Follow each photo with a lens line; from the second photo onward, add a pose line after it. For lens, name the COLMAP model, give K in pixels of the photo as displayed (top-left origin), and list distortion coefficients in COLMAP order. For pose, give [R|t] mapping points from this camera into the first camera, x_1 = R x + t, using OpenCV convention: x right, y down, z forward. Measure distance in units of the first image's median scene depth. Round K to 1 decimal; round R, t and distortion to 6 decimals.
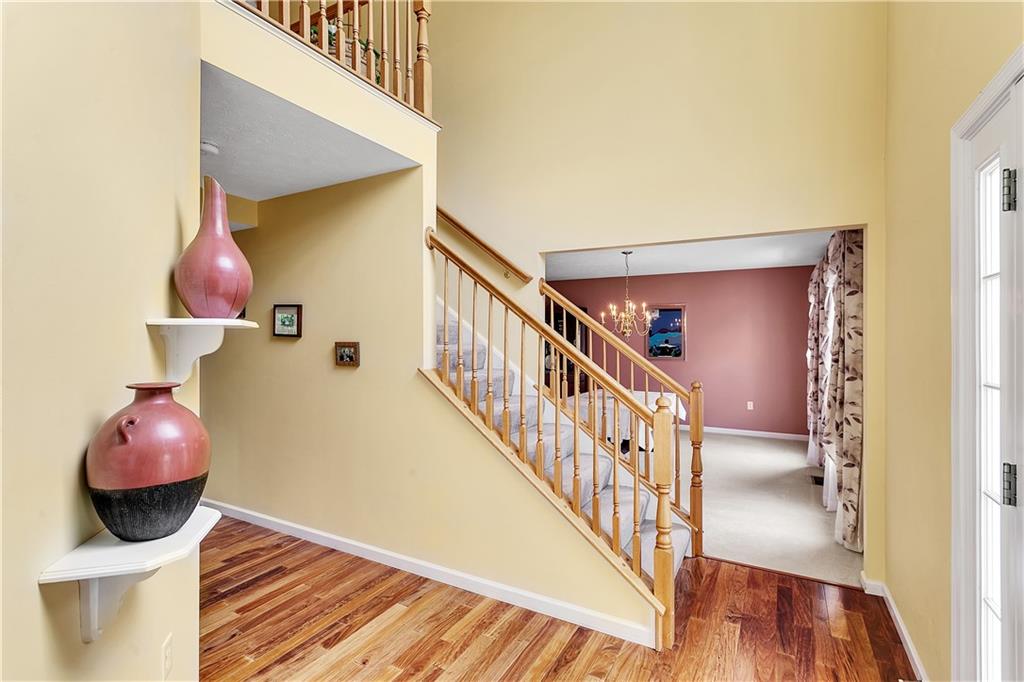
lens RADIAL K [[479.8, 0, 511.7], [0, 479.8, 339.7], [0, 0, 1]] dist [-0.001247, -0.000135]
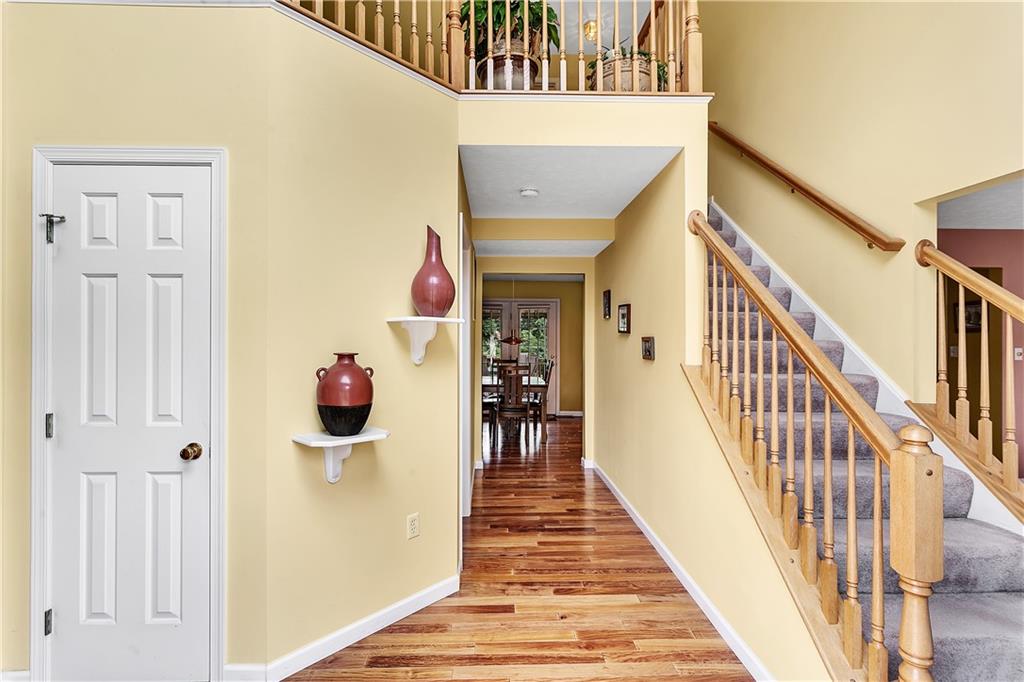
lens RADIAL K [[479.8, 0, 511.7], [0, 479.8, 338.2], [0, 0, 1]] dist [-0.001247, -0.000135]
pose [[0.513319, -0.001610, -0.858197, 0.500345], [-0.005568, 0.999971, -0.005207, 0.018280], [0.858180, 0.007451, 0.513295, 0.259628]]
